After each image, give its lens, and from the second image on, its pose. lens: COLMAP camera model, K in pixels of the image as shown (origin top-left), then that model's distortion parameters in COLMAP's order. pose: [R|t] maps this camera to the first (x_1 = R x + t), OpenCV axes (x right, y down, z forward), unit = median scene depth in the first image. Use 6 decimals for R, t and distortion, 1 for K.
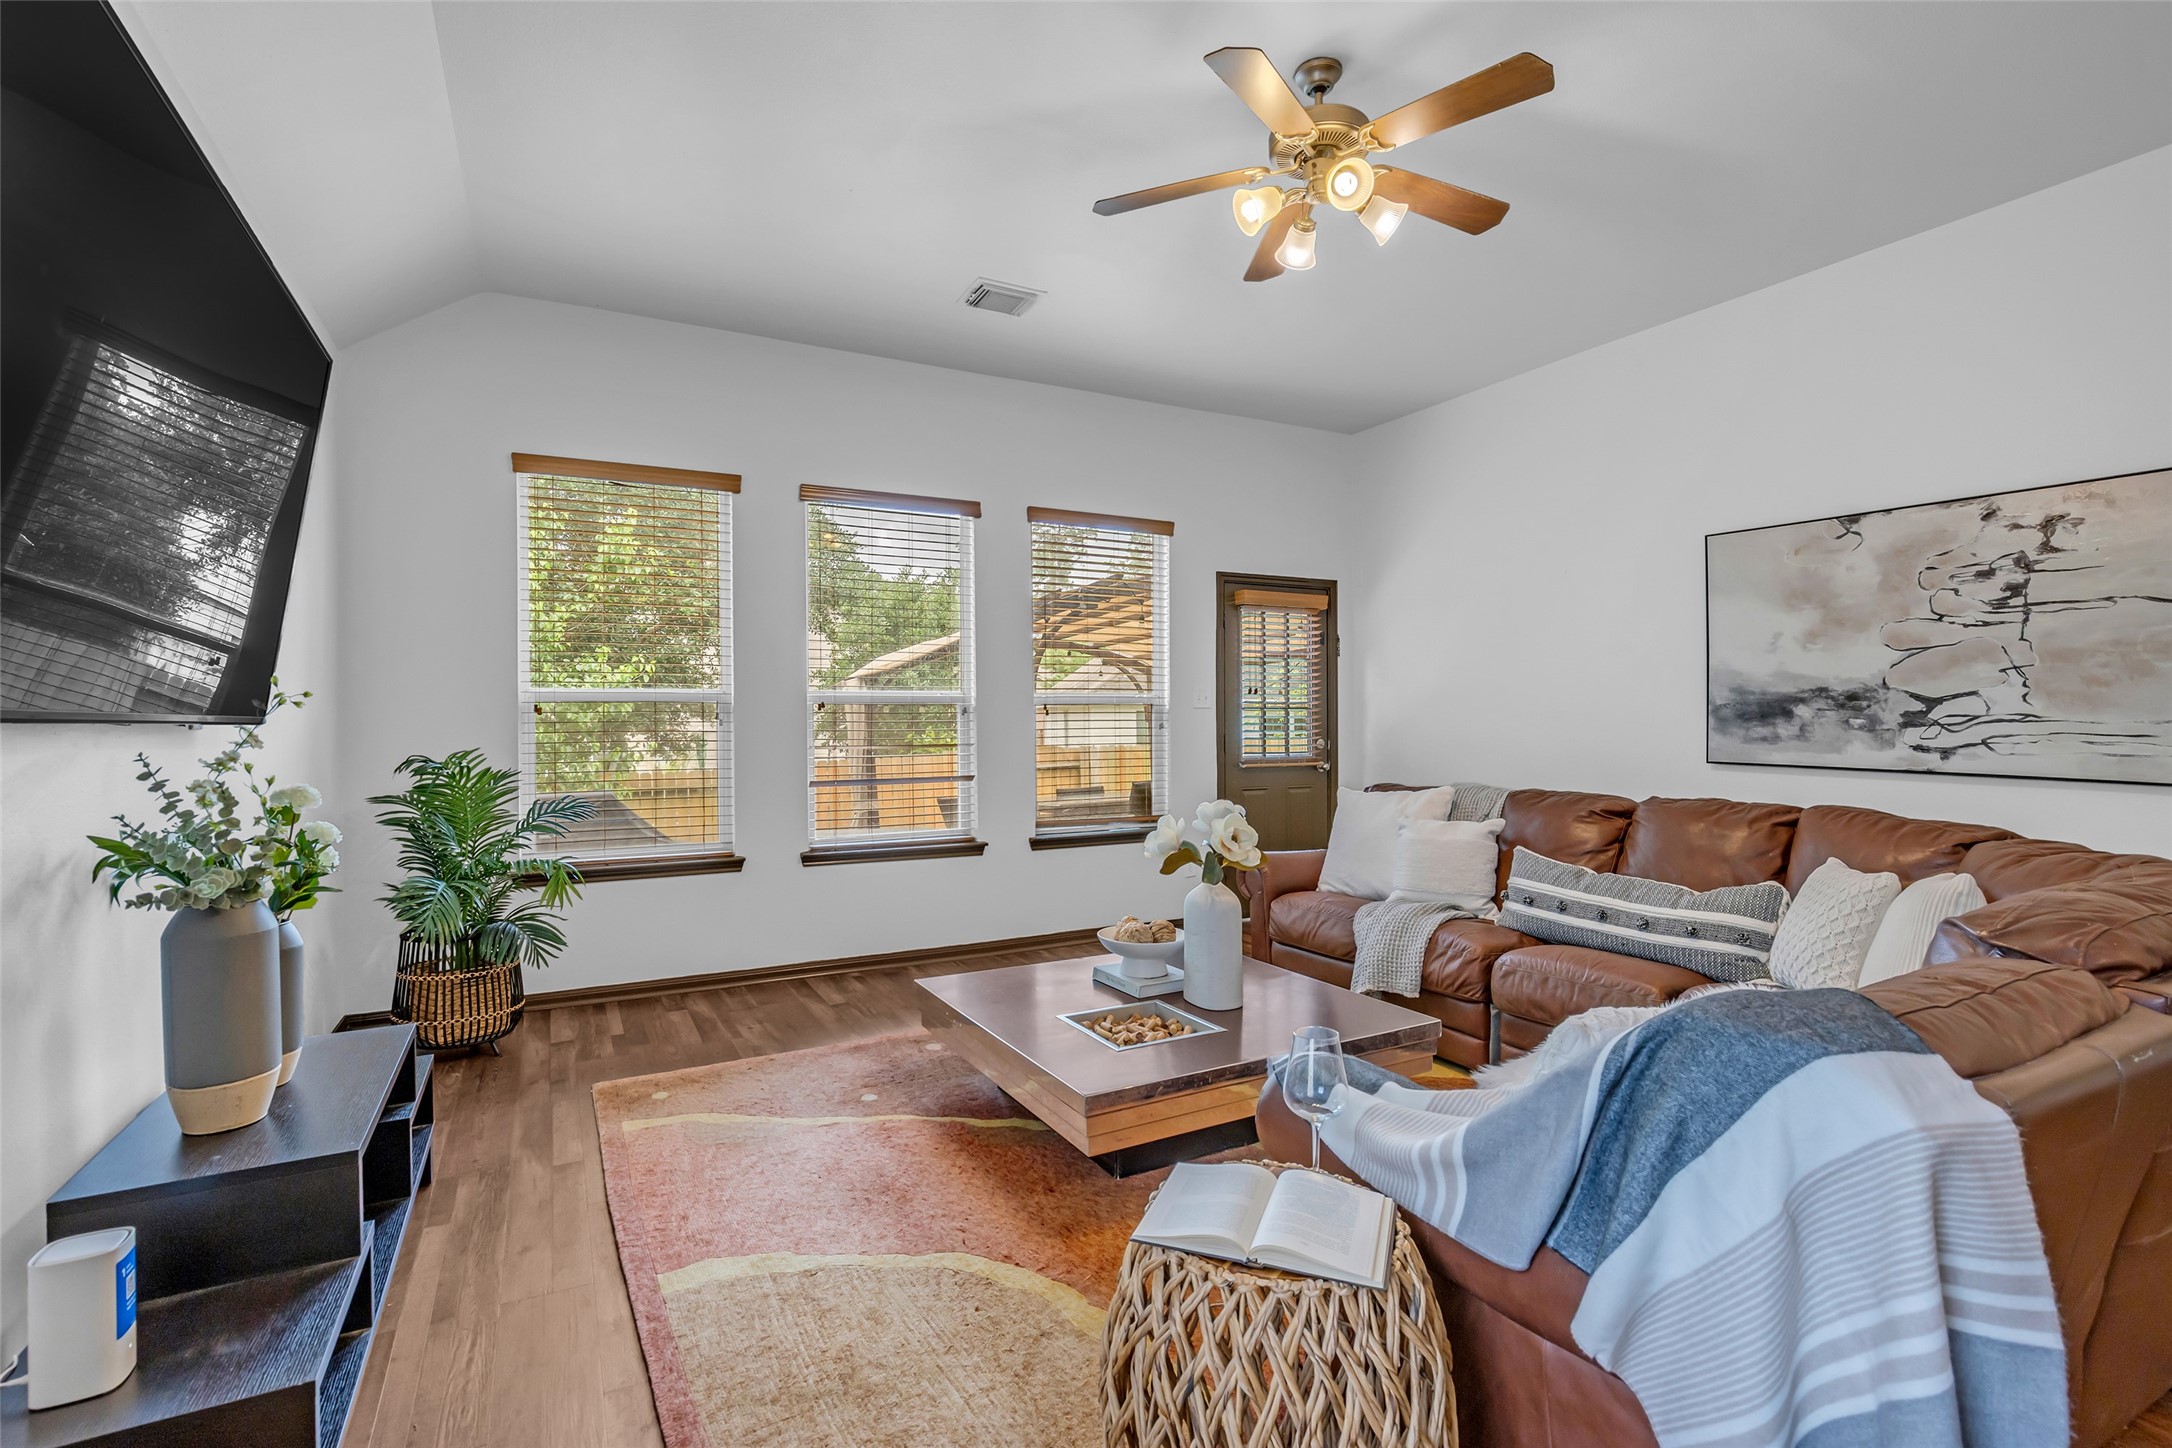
lens RADIAL K [[1006.1, 0, 1080.4], [0, 1006.1, 711.5], [0, 0, 1]] dist [-0.018721, 0.008483]
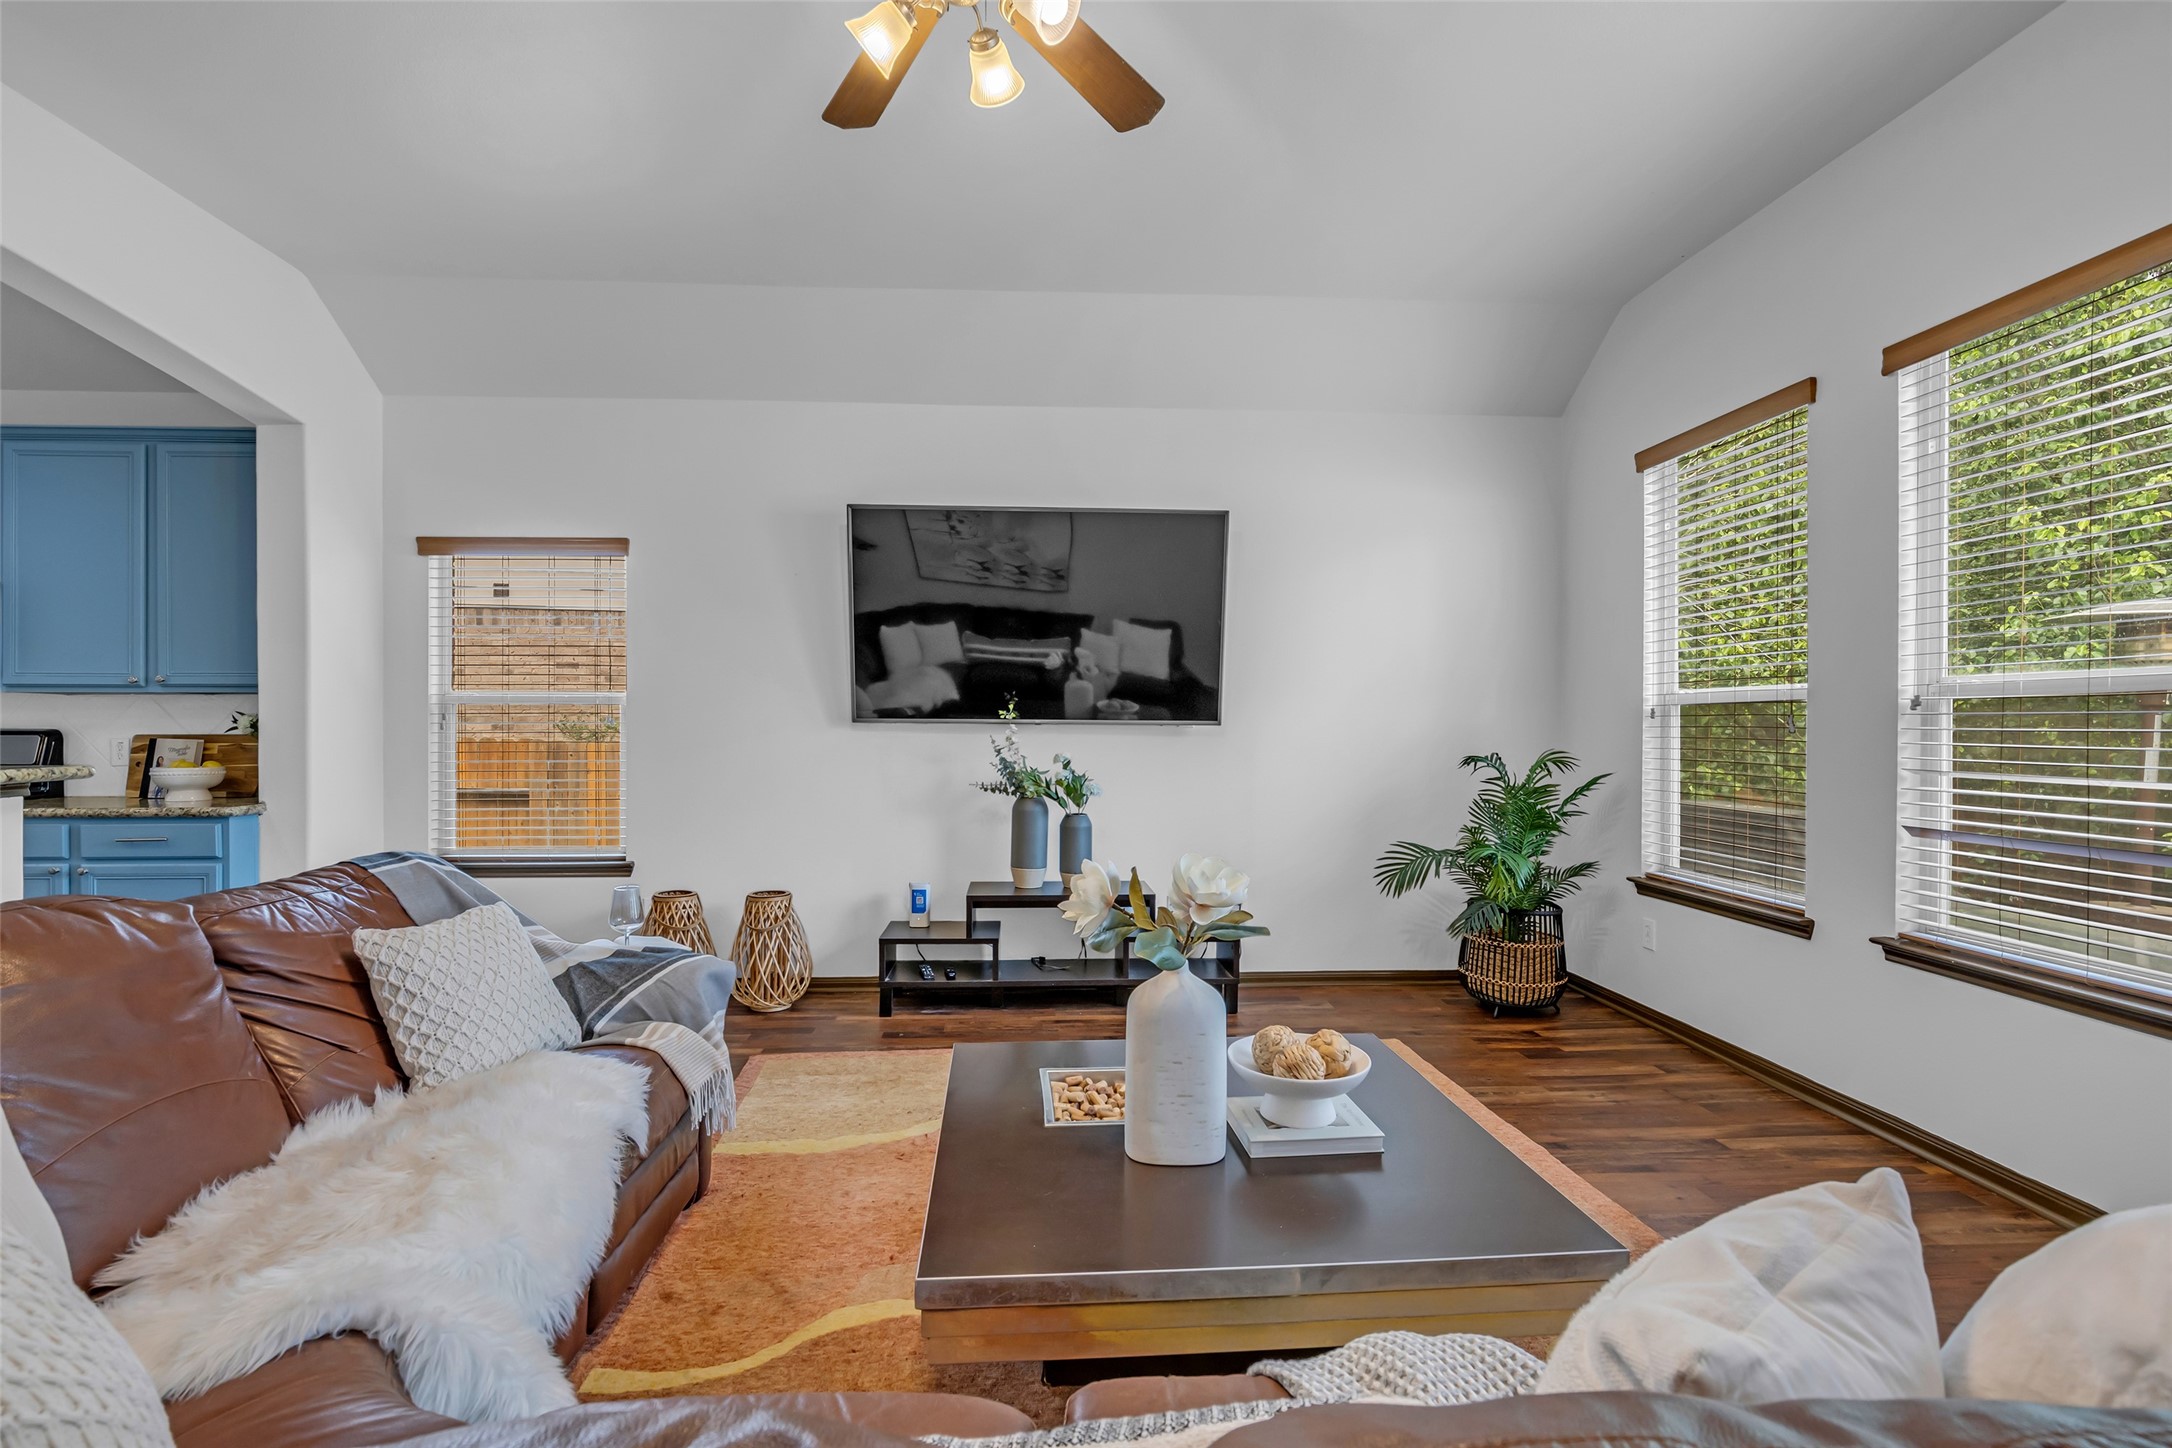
lens RADIAL K [[1002.2, 0, 1081.7], [0, 1002.2, 728.3], [0, 0, 1]] dist [-0.019664, 0.006953]
pose [[-0.416238, 0.007754, -0.909223, 0.621838], [0.006317, 0.999964, 0.005636, 0.004522], [0.909234, -0.003398, -0.416272, 1.009823]]
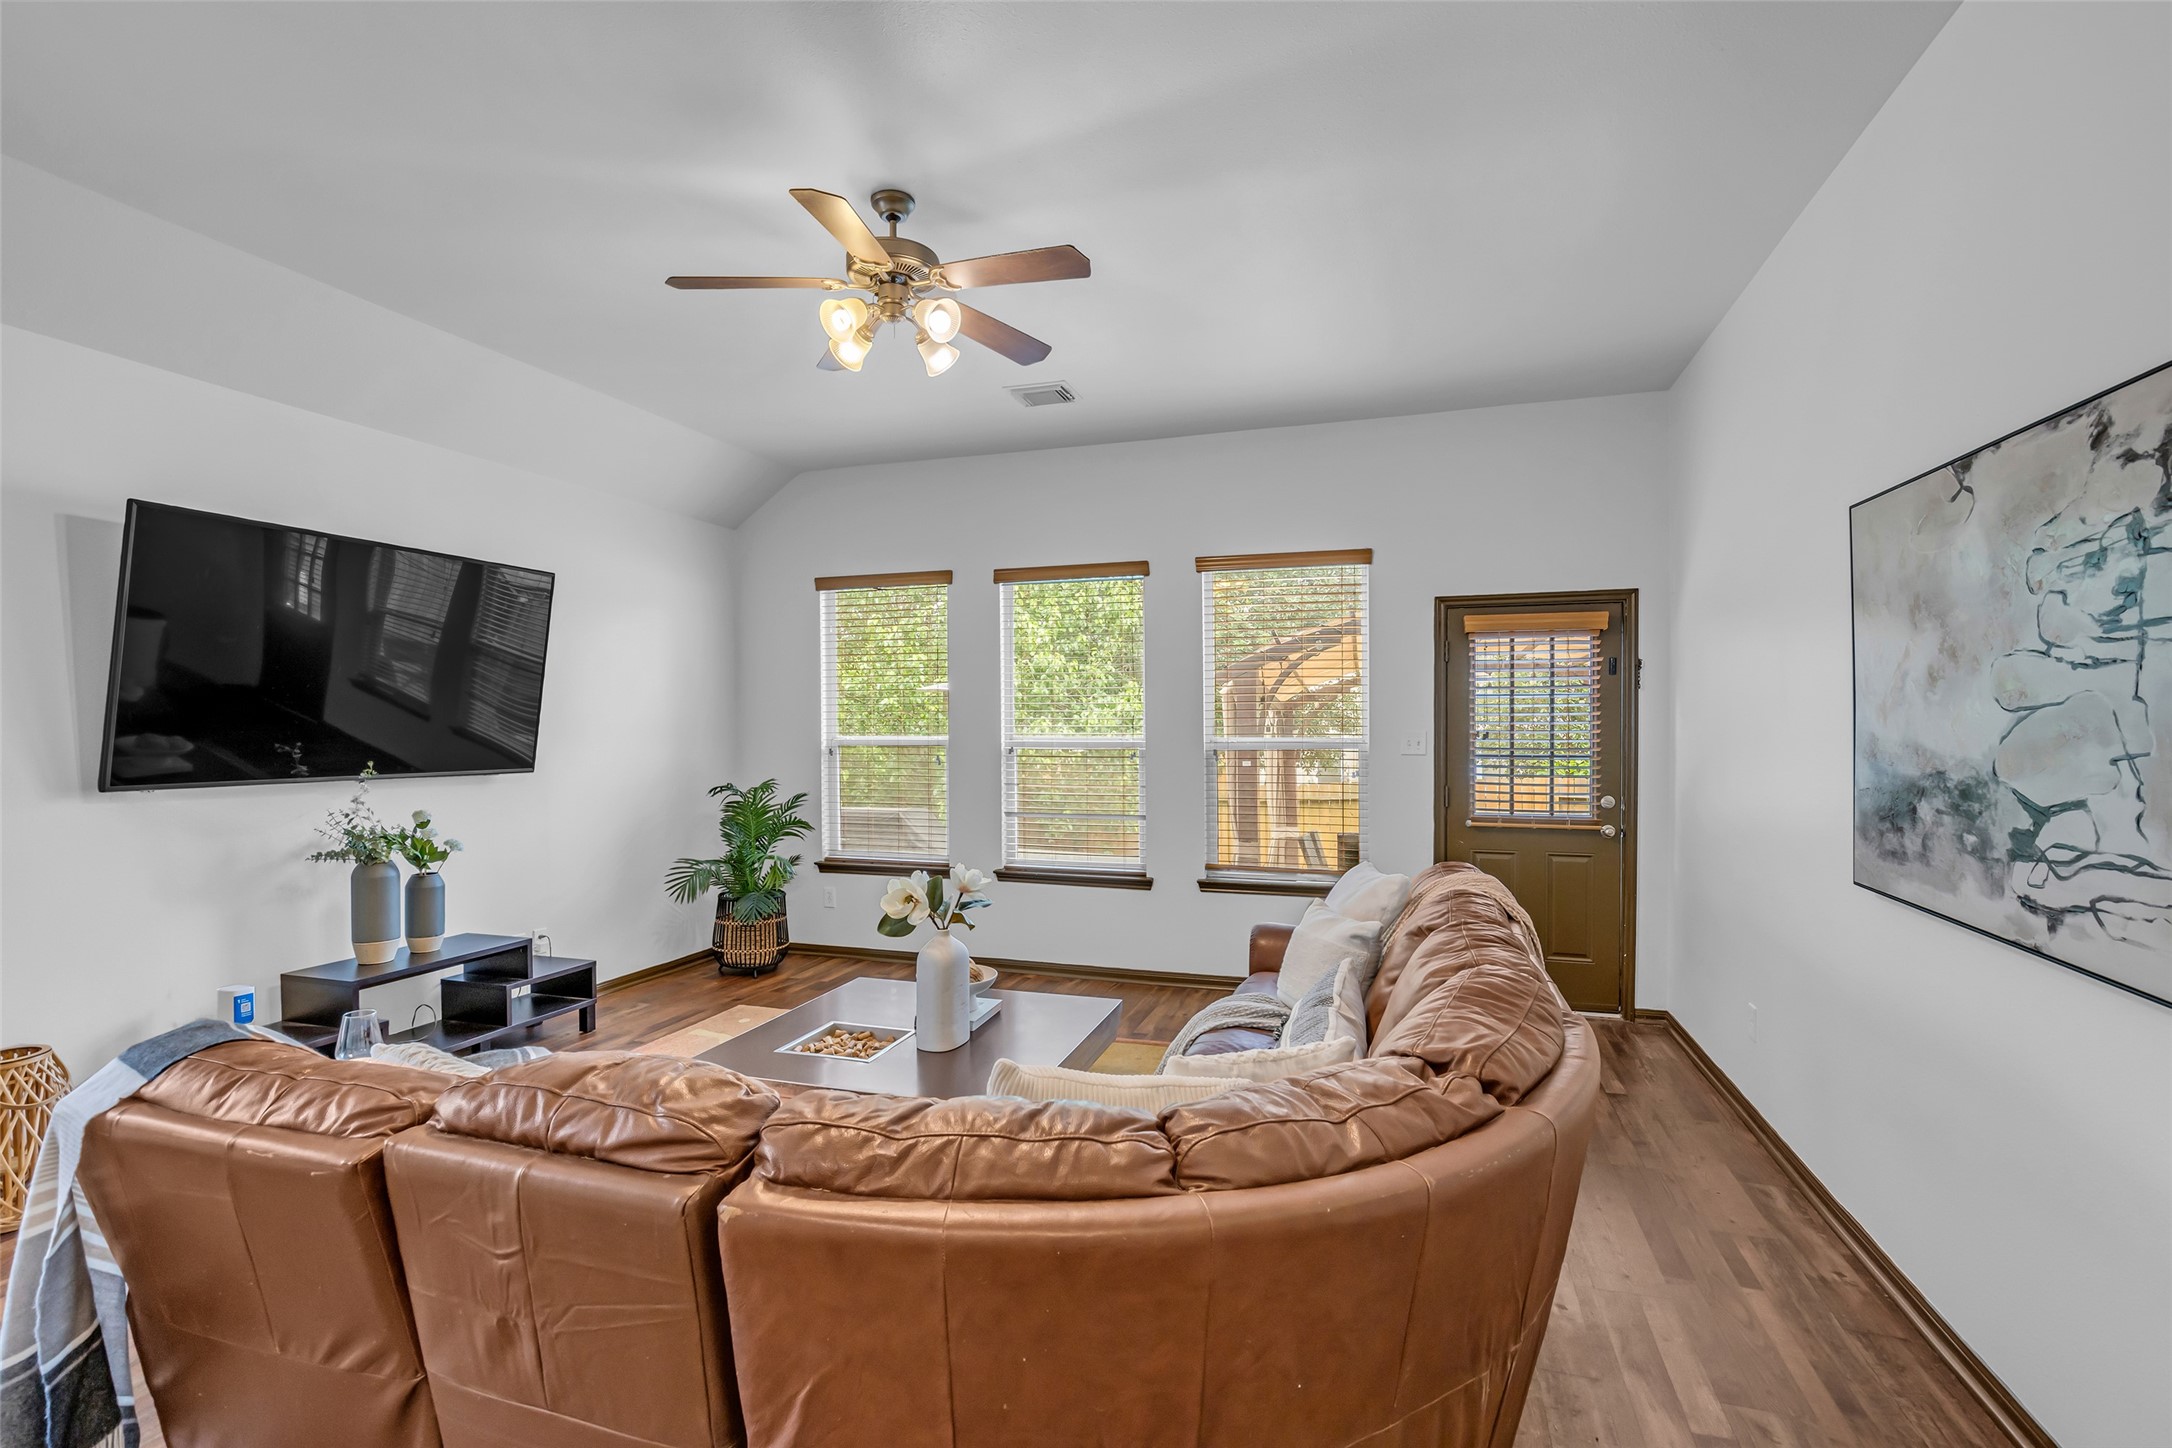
lens RADIAL K [[998.8, 0, 1077.0], [0, 998.8, 730.1], [0, 0, 1]] dist [-0.015744, 0.008046]
pose [[0.688725, 0.007387, -0.724985, 0.854030], [0.004361, 0.999888, 0.014331, -0.060020], [0.725009, -0.013031, 0.688616, 0.289830]]
